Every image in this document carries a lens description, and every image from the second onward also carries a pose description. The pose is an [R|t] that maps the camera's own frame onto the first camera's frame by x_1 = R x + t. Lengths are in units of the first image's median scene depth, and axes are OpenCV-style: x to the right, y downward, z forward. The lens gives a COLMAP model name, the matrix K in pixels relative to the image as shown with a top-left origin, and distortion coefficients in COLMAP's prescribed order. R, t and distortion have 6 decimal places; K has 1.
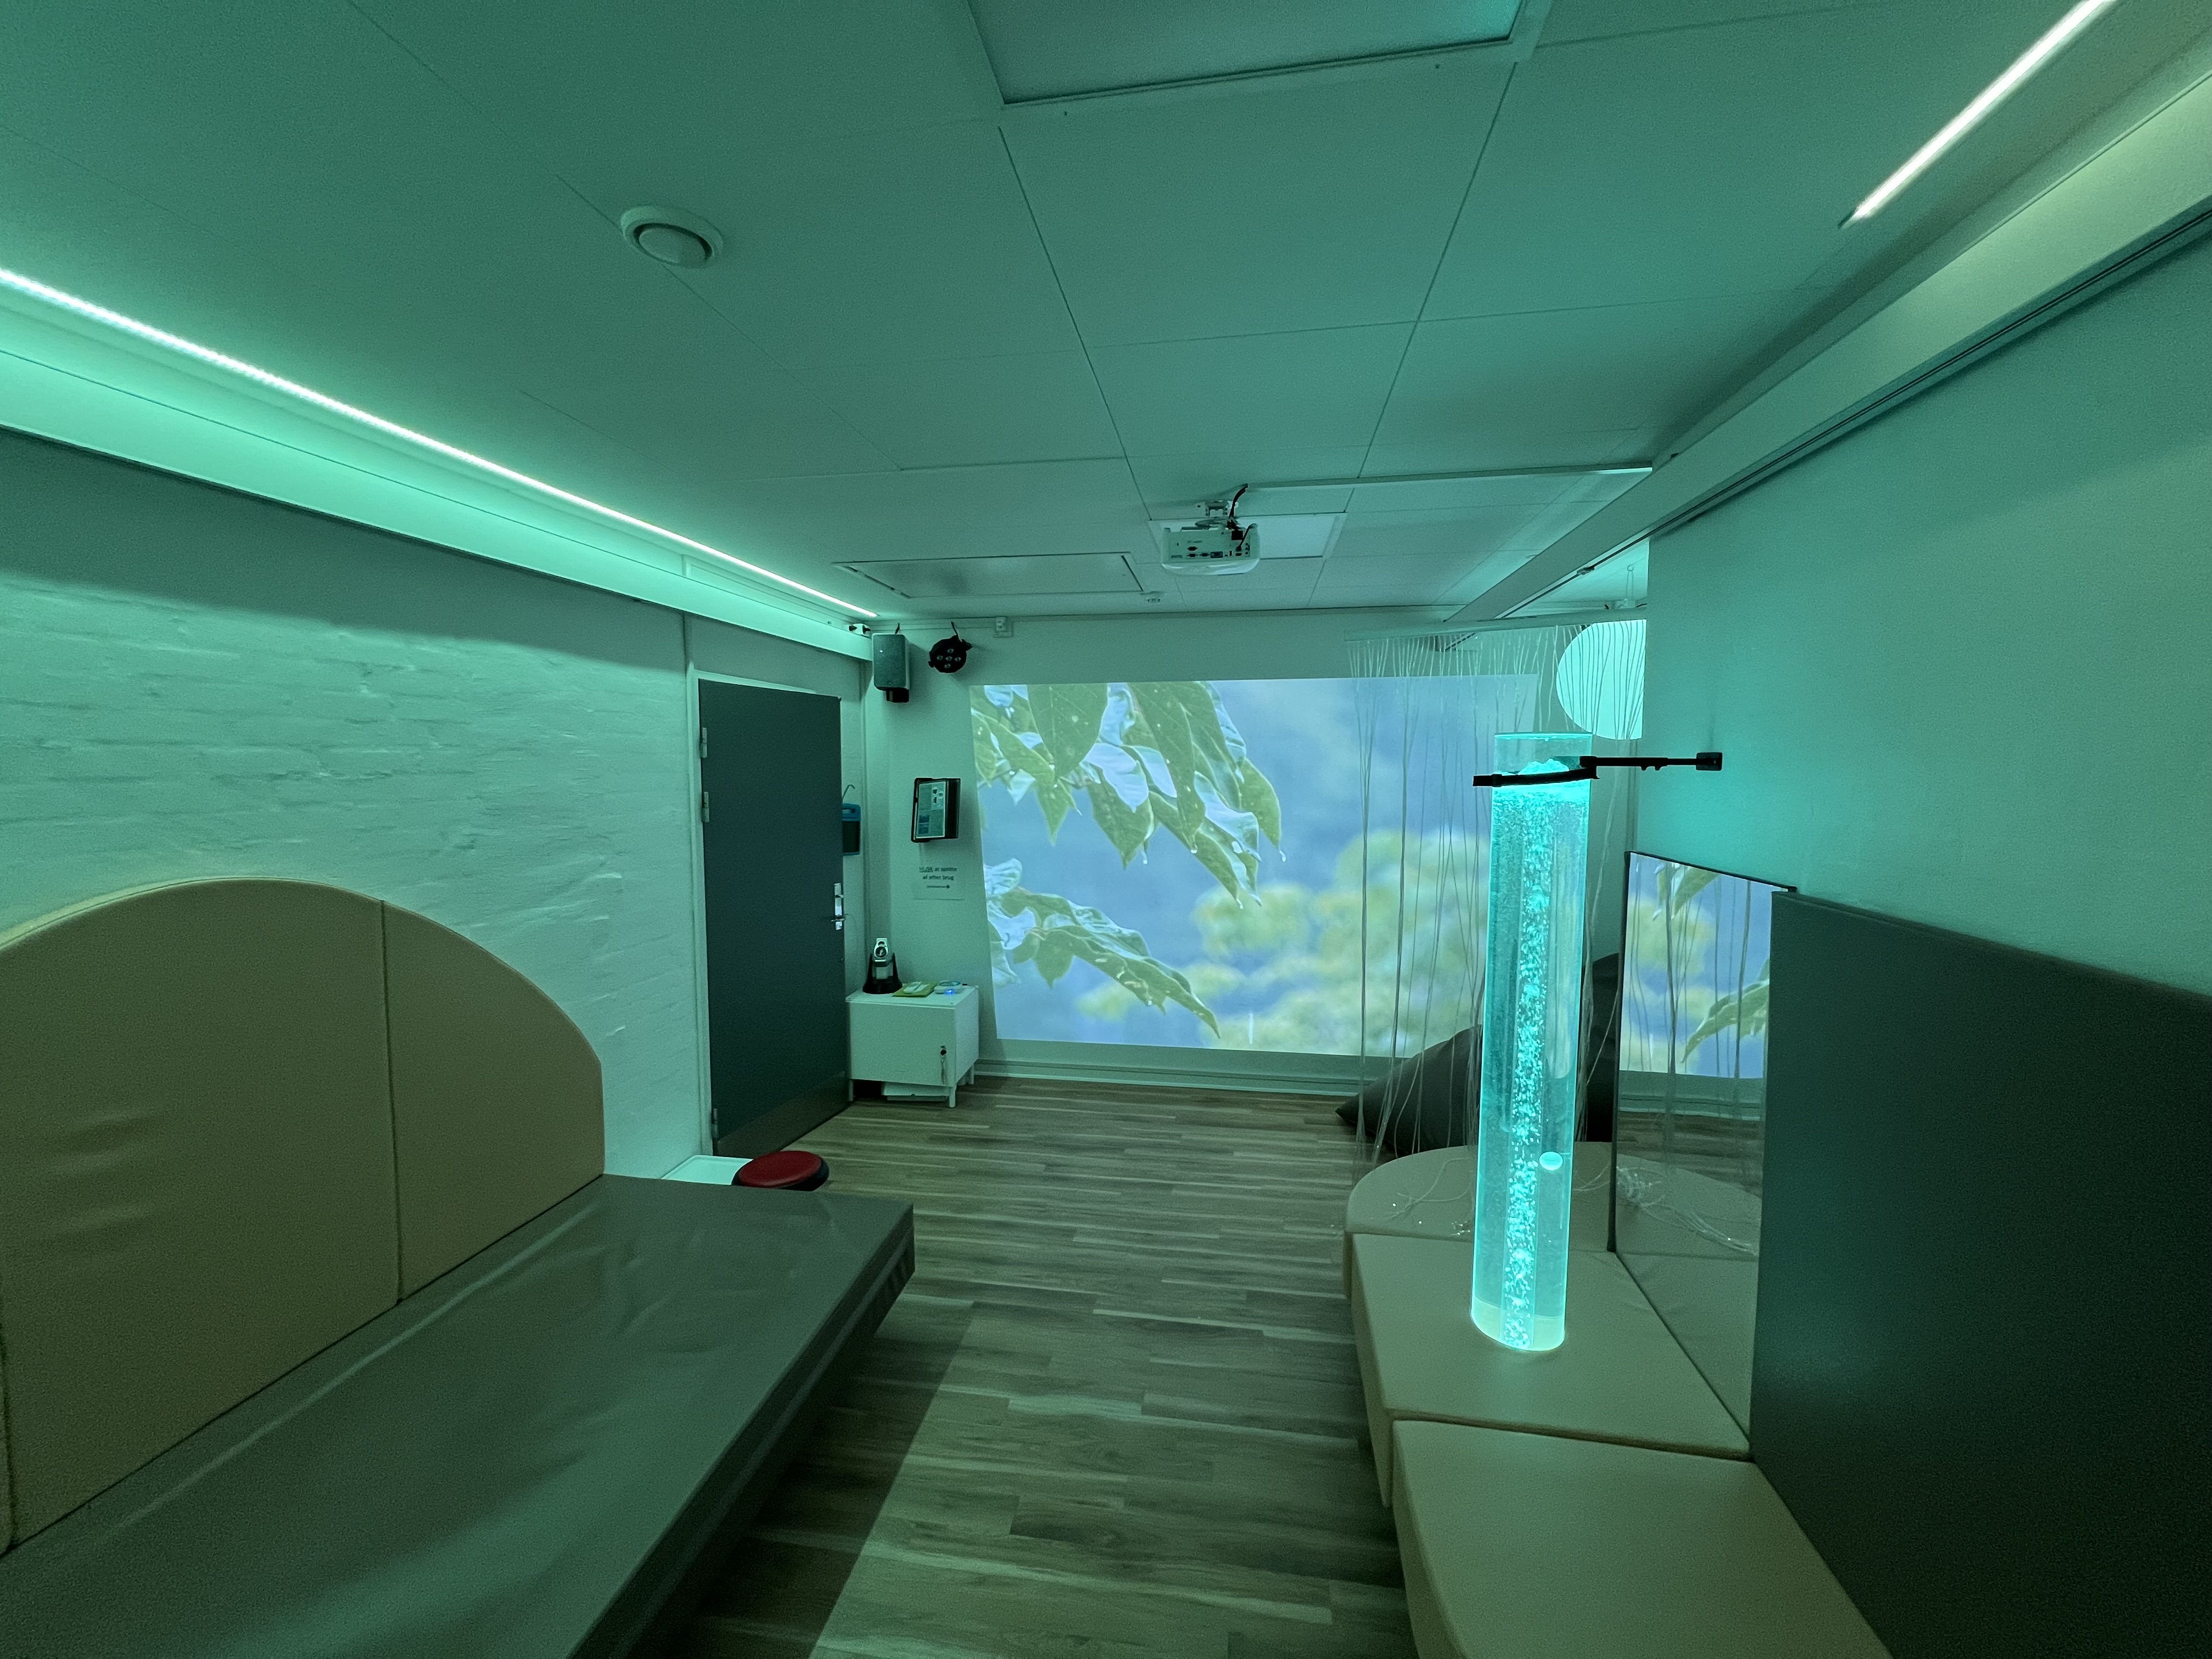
lens RADIAL K [[876.7, 0, 1102.1], [0, 876.7, 823.4], [0, 0, 1]] dist [-0.051817, -0.000027]
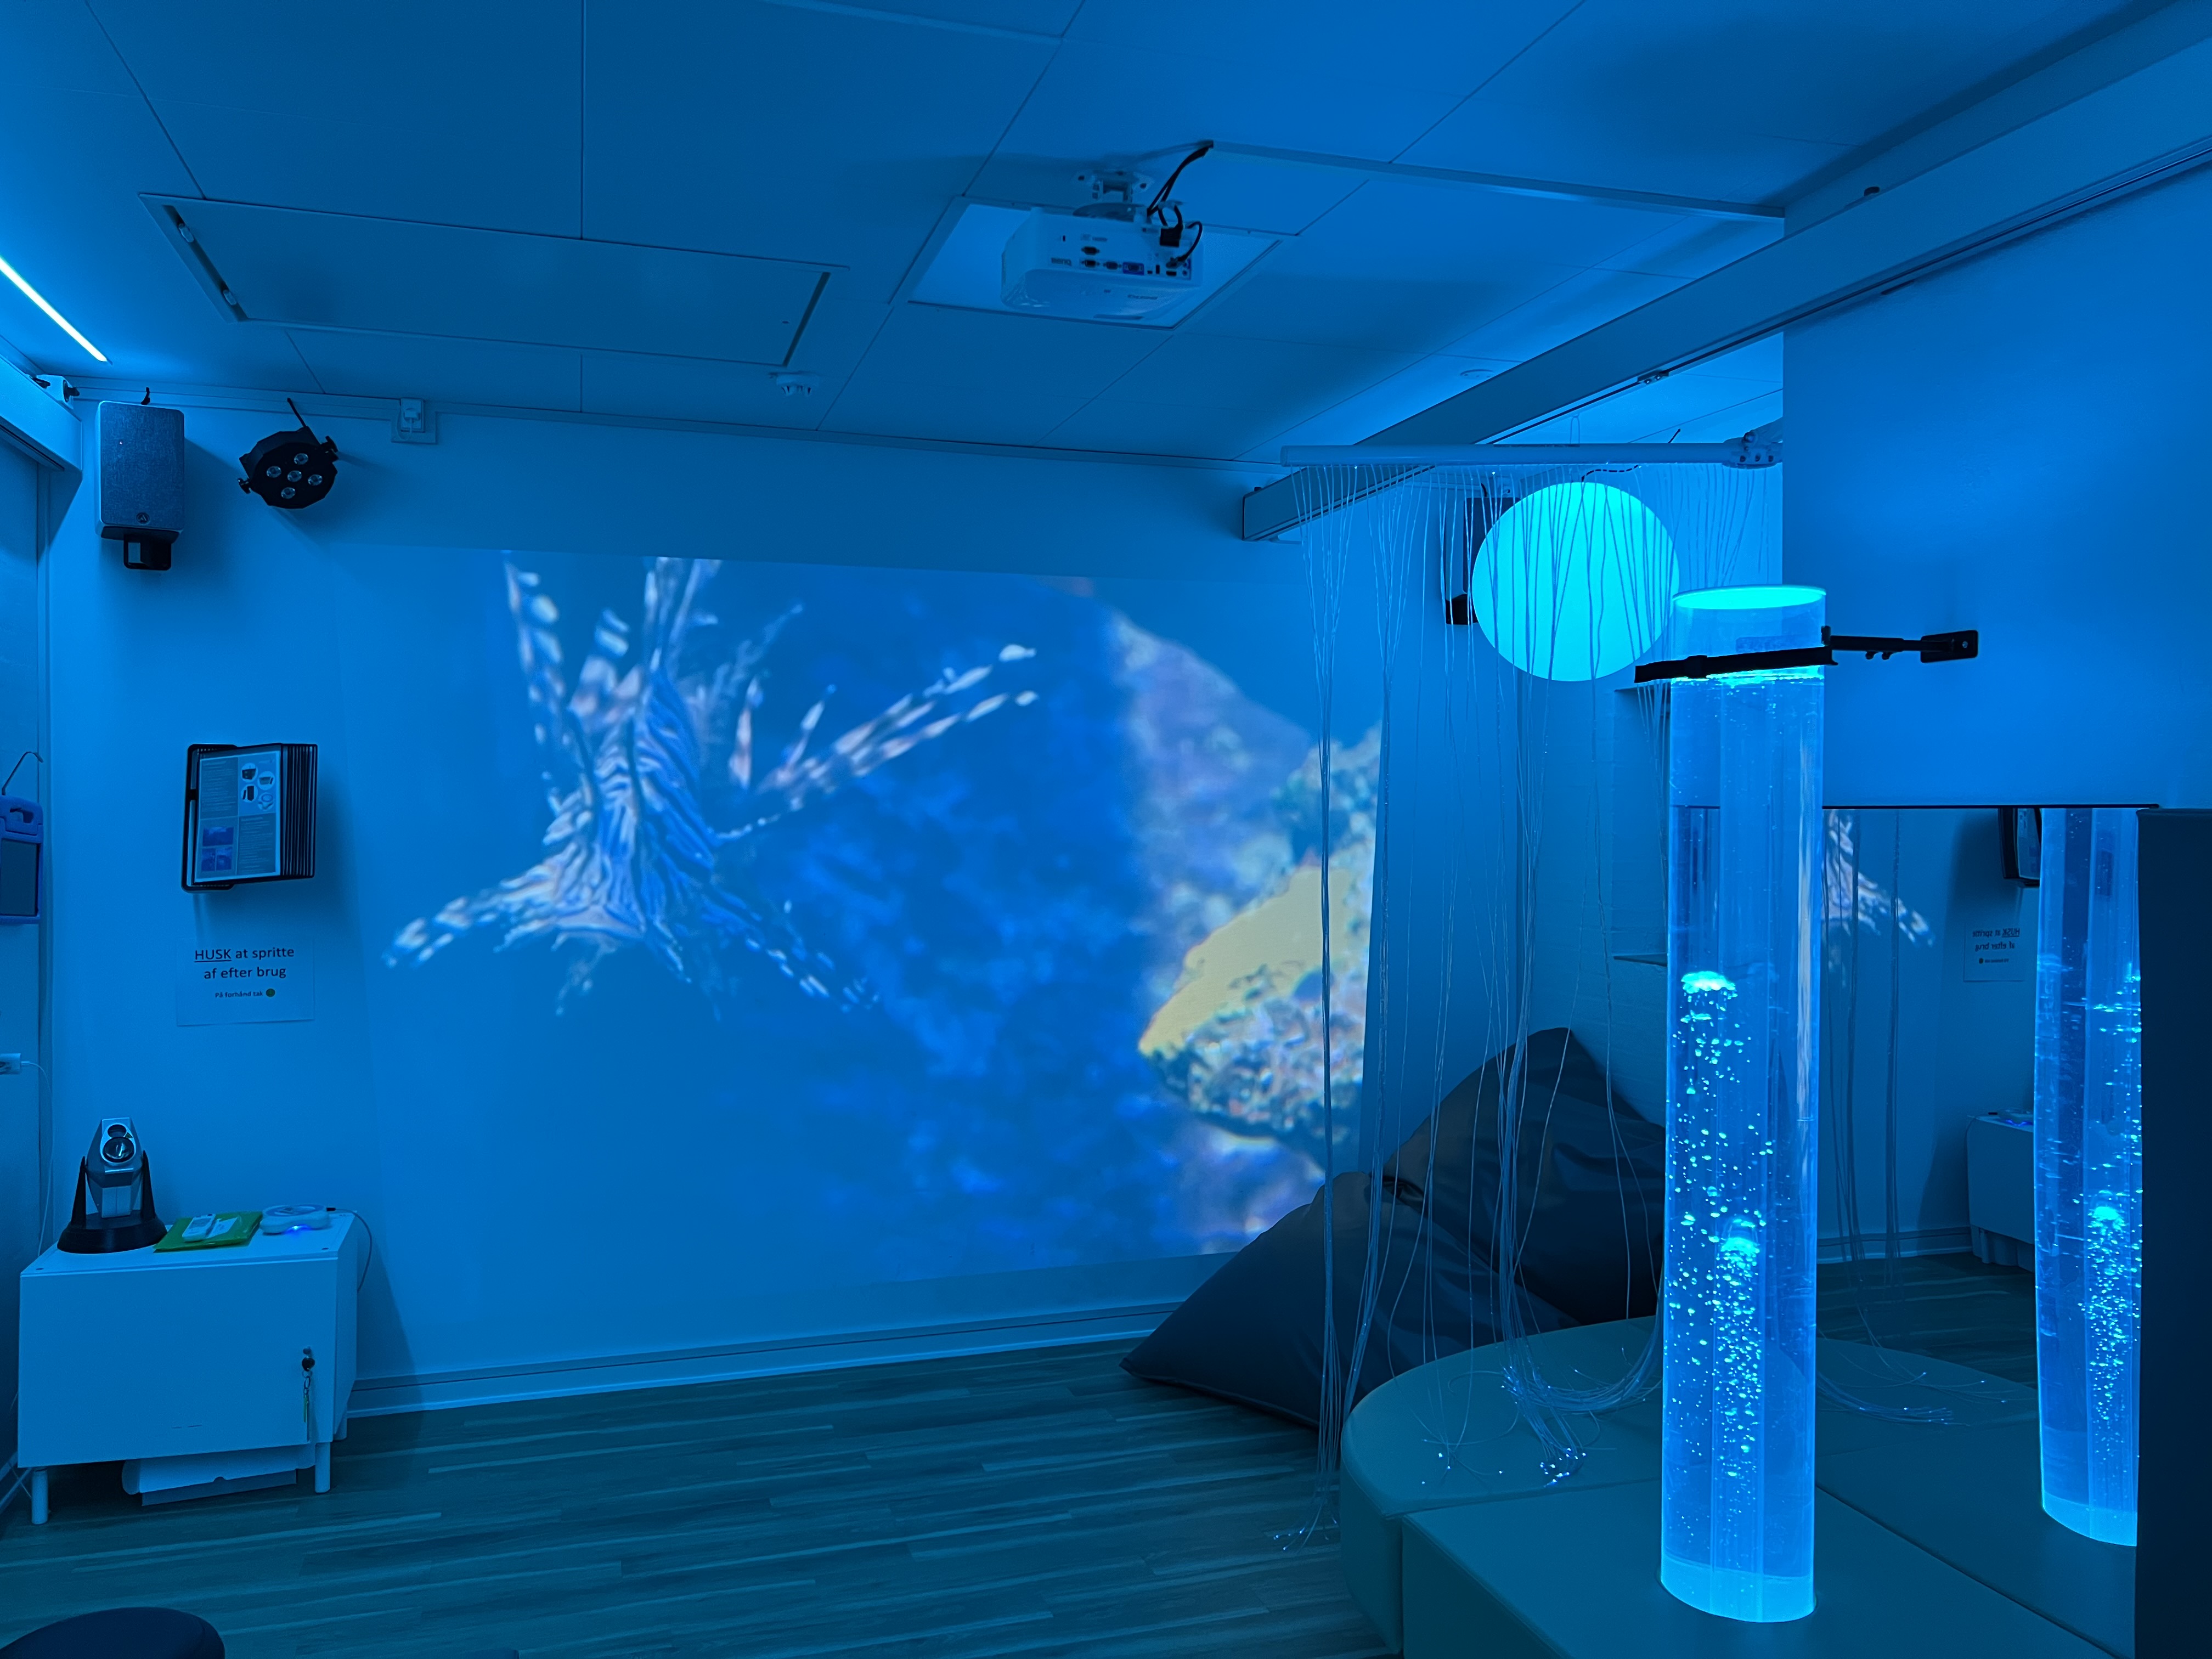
lens RADIAL K [[1630.5, 0, 1106.0], [0, 1630.5, 829.5], [0, 0, 1]] dist [0.028979, -0.071170]
pose [[0.886373, -0.000822, 0.462971, -0.198859], [0.029542, 0.998061, -0.054786, 0.051794], [-0.462029, 0.062238, 0.884678, 0.079003]]
